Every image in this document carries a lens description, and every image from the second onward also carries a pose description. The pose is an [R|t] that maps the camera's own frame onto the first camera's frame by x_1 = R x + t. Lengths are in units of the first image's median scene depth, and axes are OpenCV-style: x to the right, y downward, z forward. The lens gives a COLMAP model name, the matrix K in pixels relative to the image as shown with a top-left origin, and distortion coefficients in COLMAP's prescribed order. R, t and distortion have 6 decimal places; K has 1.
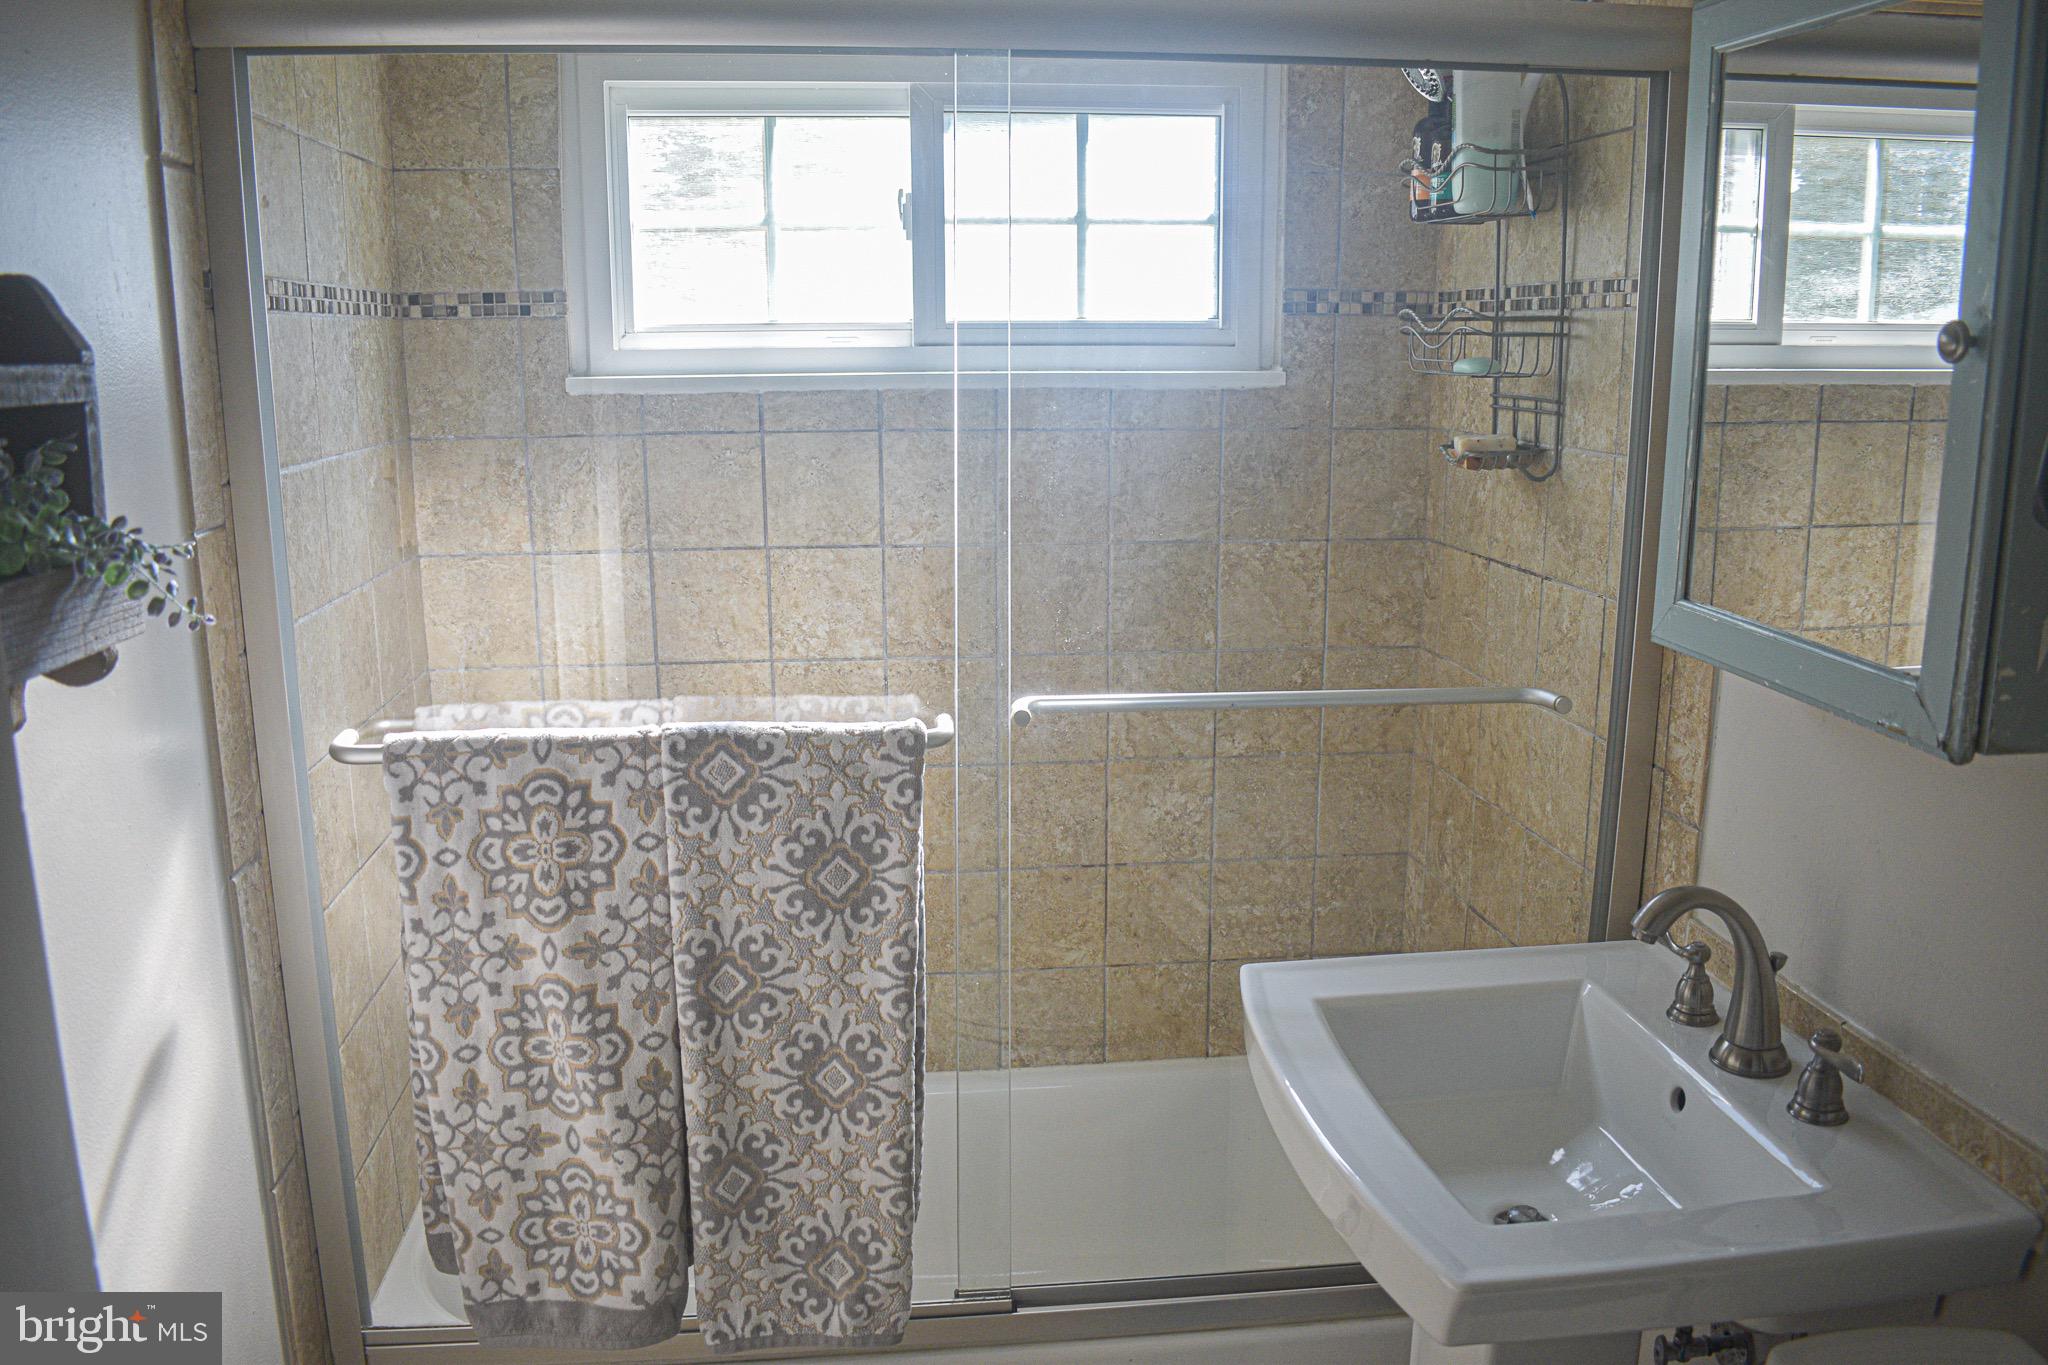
lens RADIAL K [[1597.2, 0, 1025.9], [0, 1597.2, 685.1], [0, 0, 1]] dist [-0.097021, 0.017714]
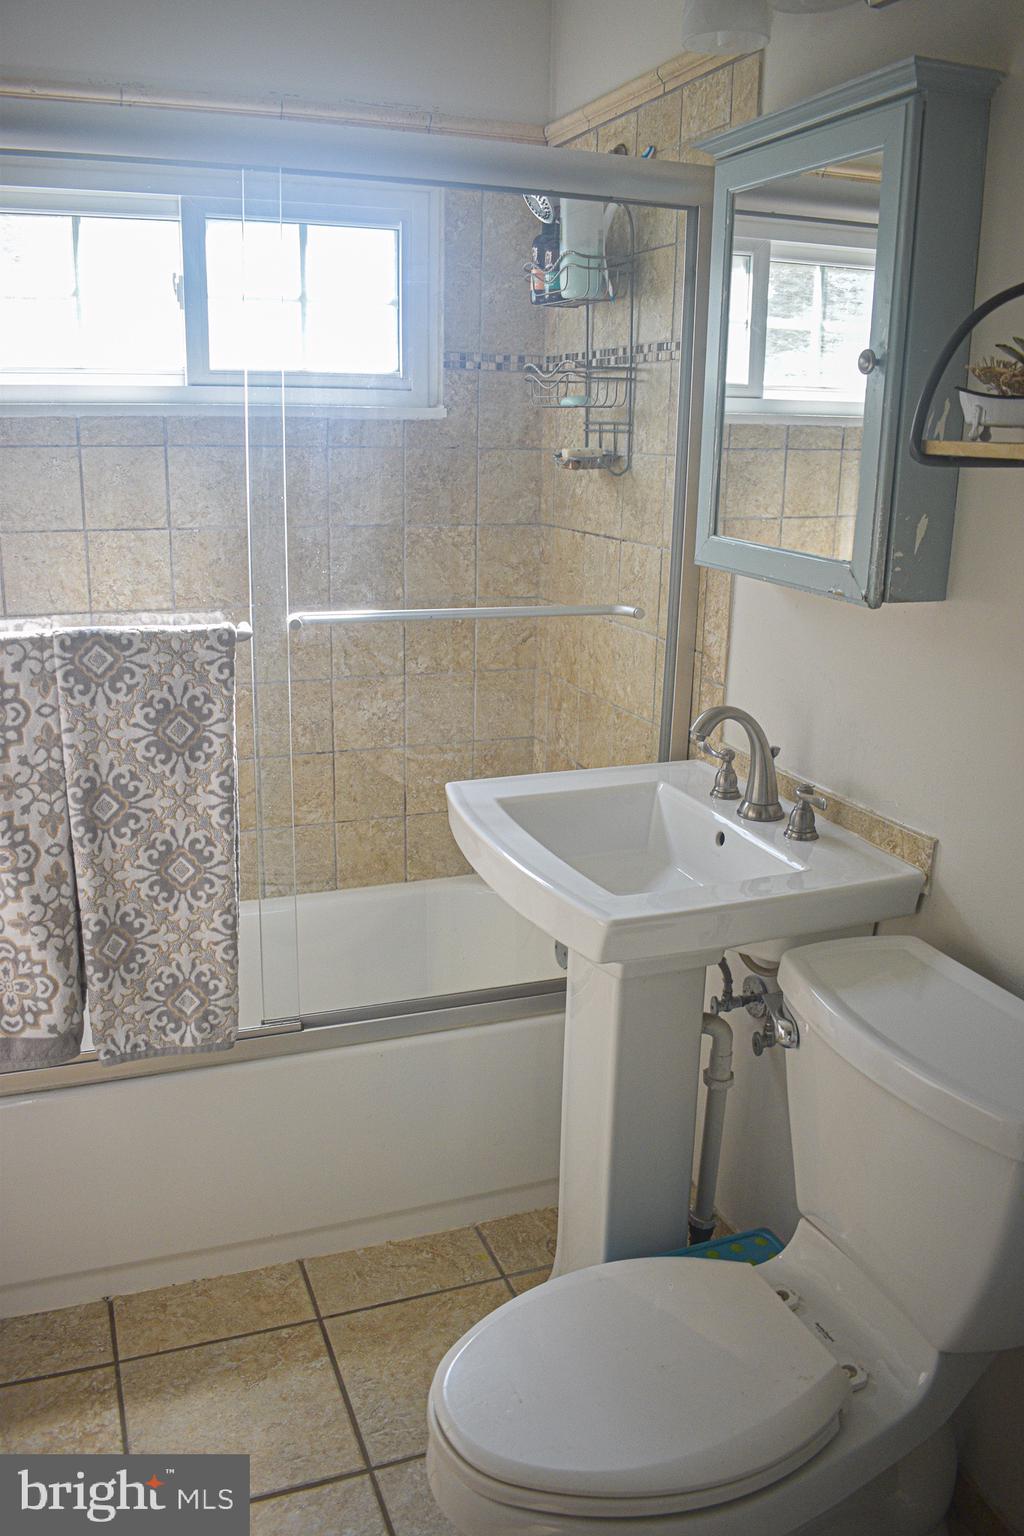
lens RADIAL K [[1197.9, 0, 510.3], [0, 1197.9, 765.8], [0, 0, 1]] dist [-0.097021, 0.017714]
pose [[0.969206, -0.047044, 0.241715, -0.085101], [0.031453, 0.997192, 0.067961, 0.084359], [-0.244233, -0.058266, 0.967964, -0.139571]]
